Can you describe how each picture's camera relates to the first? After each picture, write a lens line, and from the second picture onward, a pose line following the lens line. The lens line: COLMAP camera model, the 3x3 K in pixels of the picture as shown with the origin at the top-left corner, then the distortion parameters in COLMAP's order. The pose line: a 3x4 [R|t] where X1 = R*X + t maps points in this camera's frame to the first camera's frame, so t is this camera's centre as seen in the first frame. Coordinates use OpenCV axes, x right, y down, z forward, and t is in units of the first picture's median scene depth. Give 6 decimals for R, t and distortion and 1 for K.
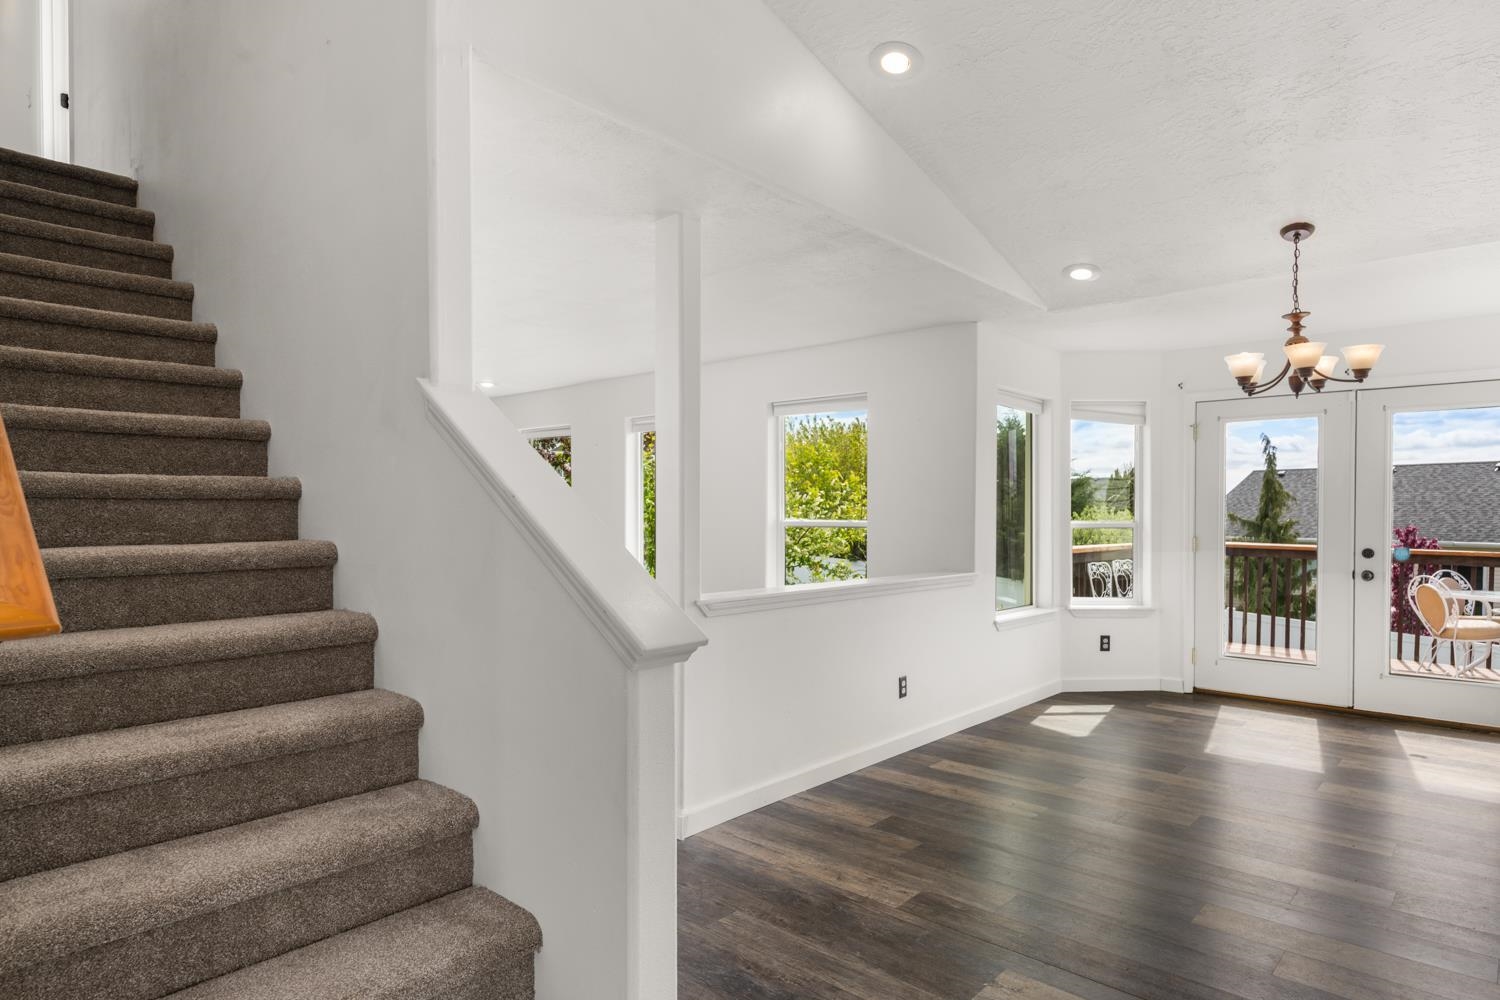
lens RADIAL K [[856.3, 0, 750.1], [0, 856.3, 507.9], [0, 0, 1]] dist [-0.004760, -0.000176]
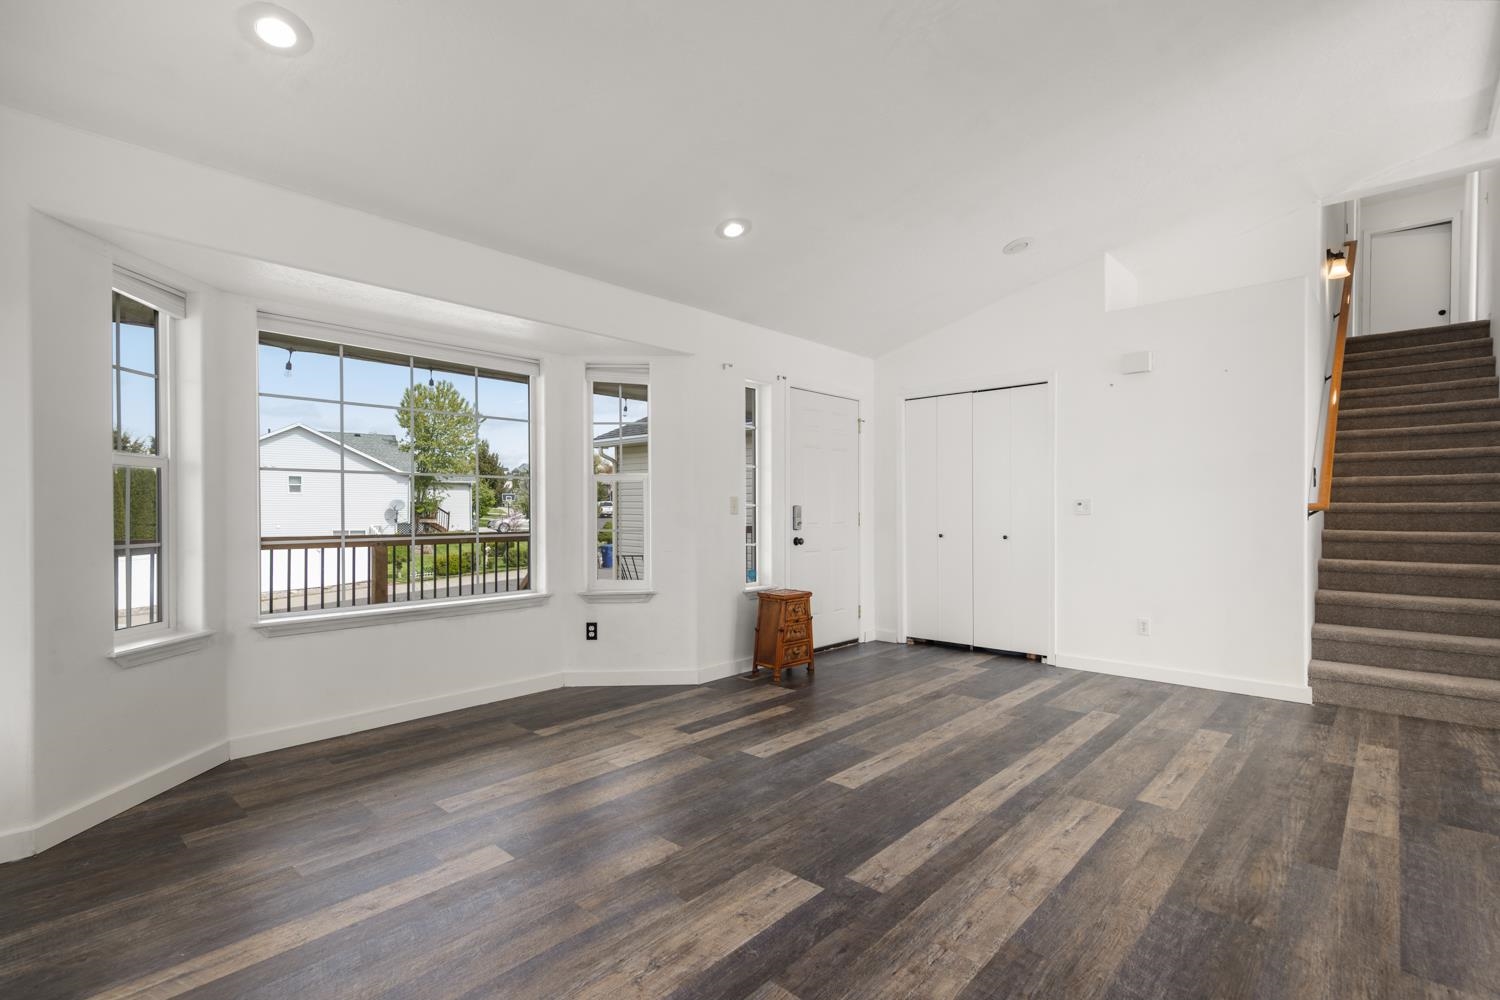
lens RADIAL K [[684.6, 0, 749.7], [0, 684.6, 508.3], [0, 0, 1]] dist [0.014150, 0.000156]
pose [[-0.043390, 0.000791, -0.999058, 1.388678], [0.001784, 0.999998, 0.000714, 0.052229], [0.999057, -0.001751, -0.043391, -0.898118]]
